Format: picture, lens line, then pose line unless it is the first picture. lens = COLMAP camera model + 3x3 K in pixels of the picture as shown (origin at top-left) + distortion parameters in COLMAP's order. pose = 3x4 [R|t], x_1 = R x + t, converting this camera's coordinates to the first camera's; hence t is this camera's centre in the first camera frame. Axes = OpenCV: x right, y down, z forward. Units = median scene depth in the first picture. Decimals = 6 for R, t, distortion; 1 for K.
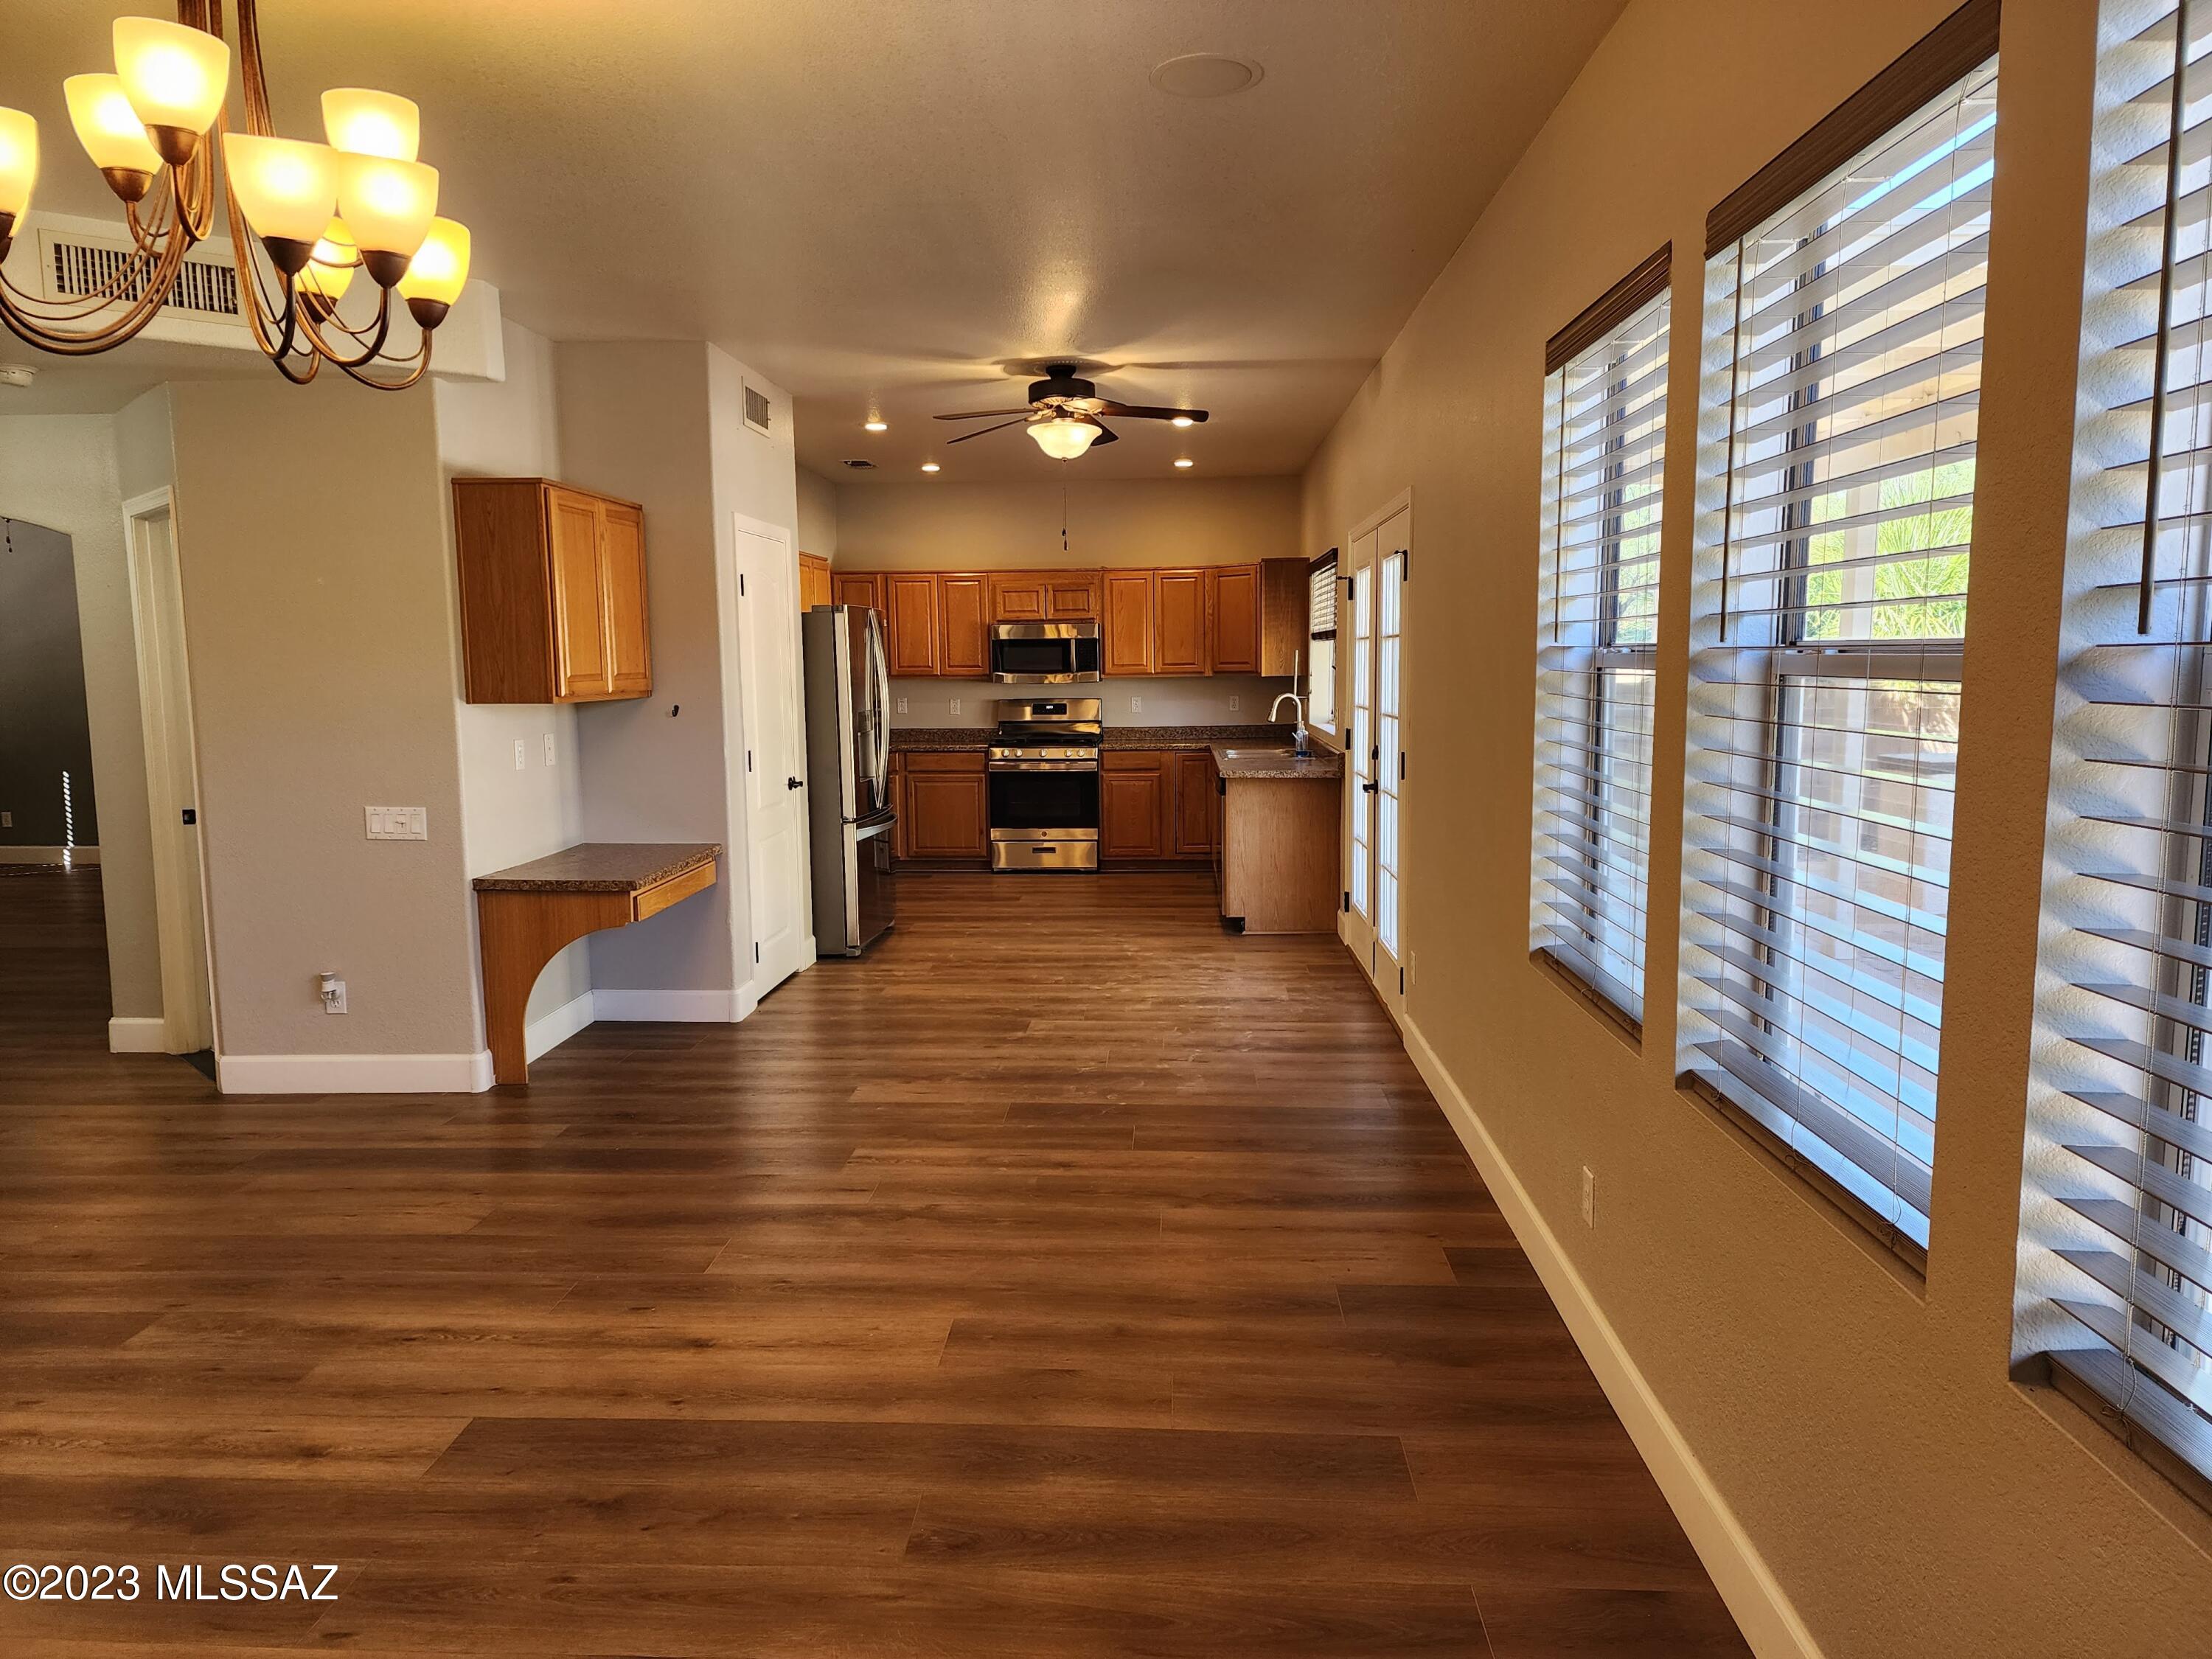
lens RADIAL K [[1483.2, 0, 1110.5], [0, 1483.2, 833.8], [0, 0, 1]] dist [0.006394, -0.011305]
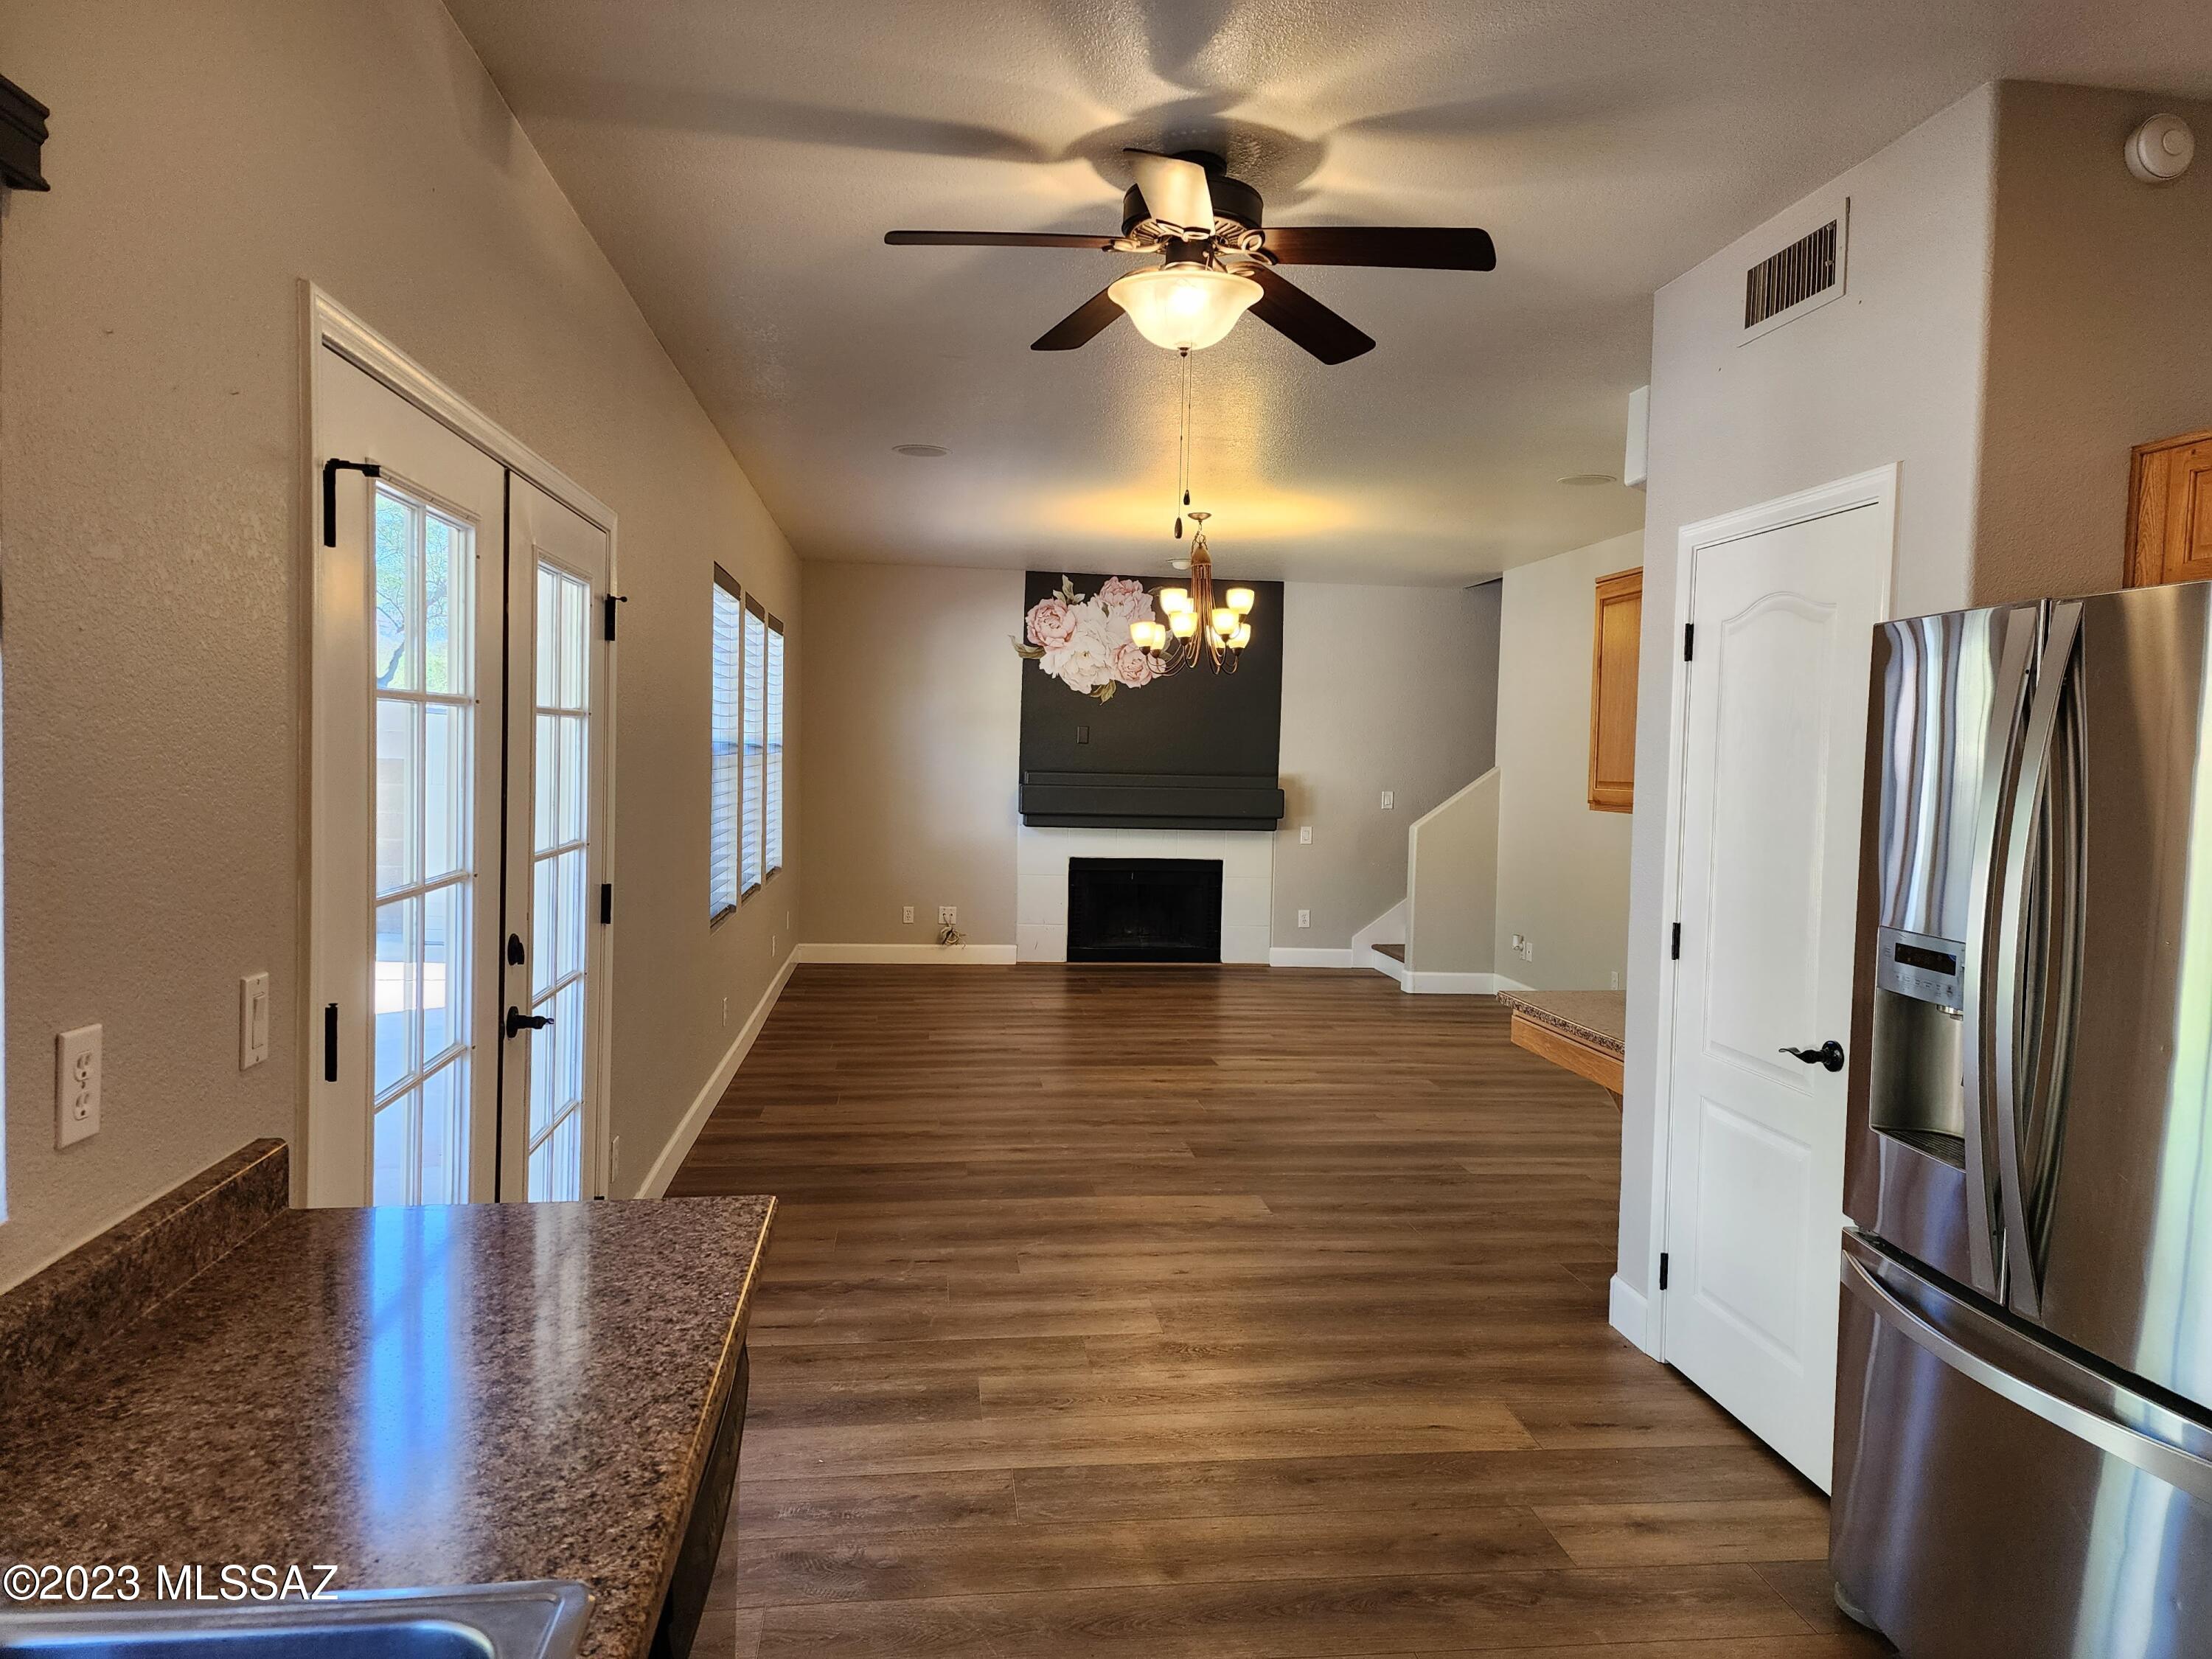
lens RADIAL K [[1483.2, 0, 1105.3], [0, 1483.2, 825.8], [0, 0, 1]] dist [0.006394, -0.011305]
pose [[-0.986366, -0.010959, -0.164202, 0.046163], [-0.038866, 0.985067, 0.167725, -0.114399], [0.159912, 0.171820, -0.972063, 0.958695]]
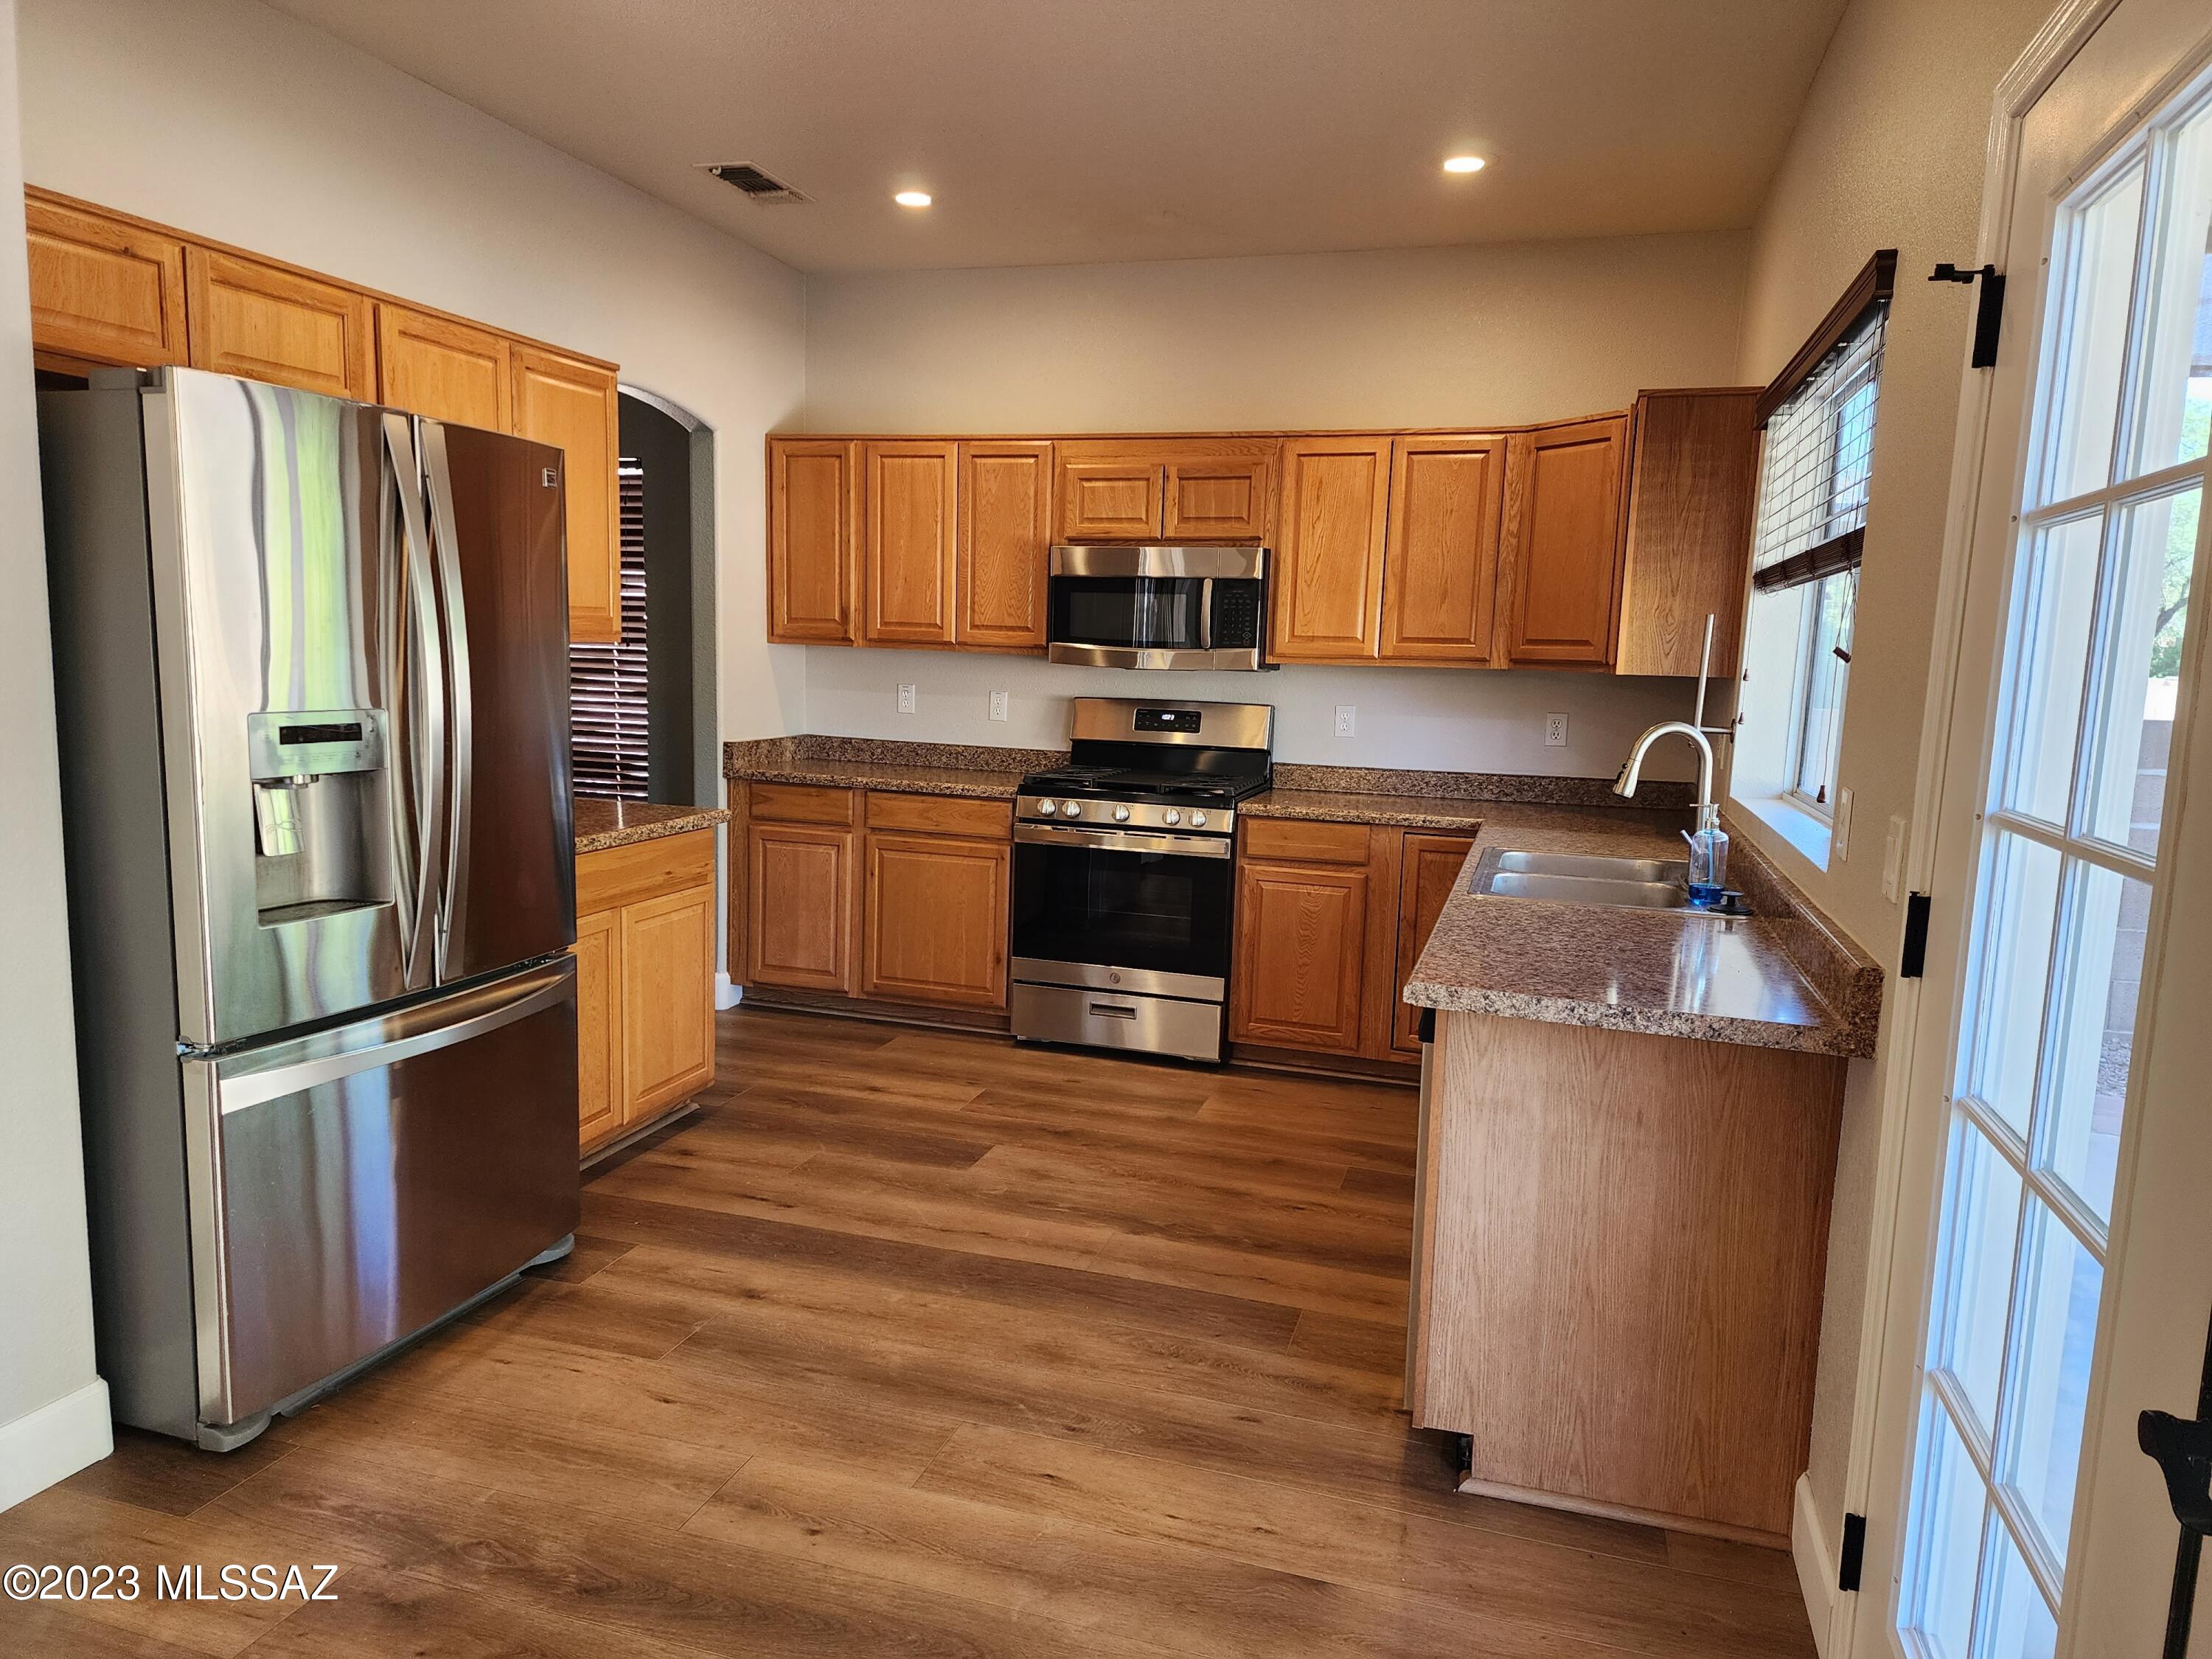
lens RADIAL K [[1452.2, 0, 1094.4], [0, 1452.2, 830.0], [0, 0, 1]] dist [0.038426, -0.000921]
pose [[0.963894, 0.076782, -0.254977, 0.066153], [-0.074255, 0.997048, 0.019538, -0.057276], [0.255725, 0.000100, 0.966750, 0.543202]]
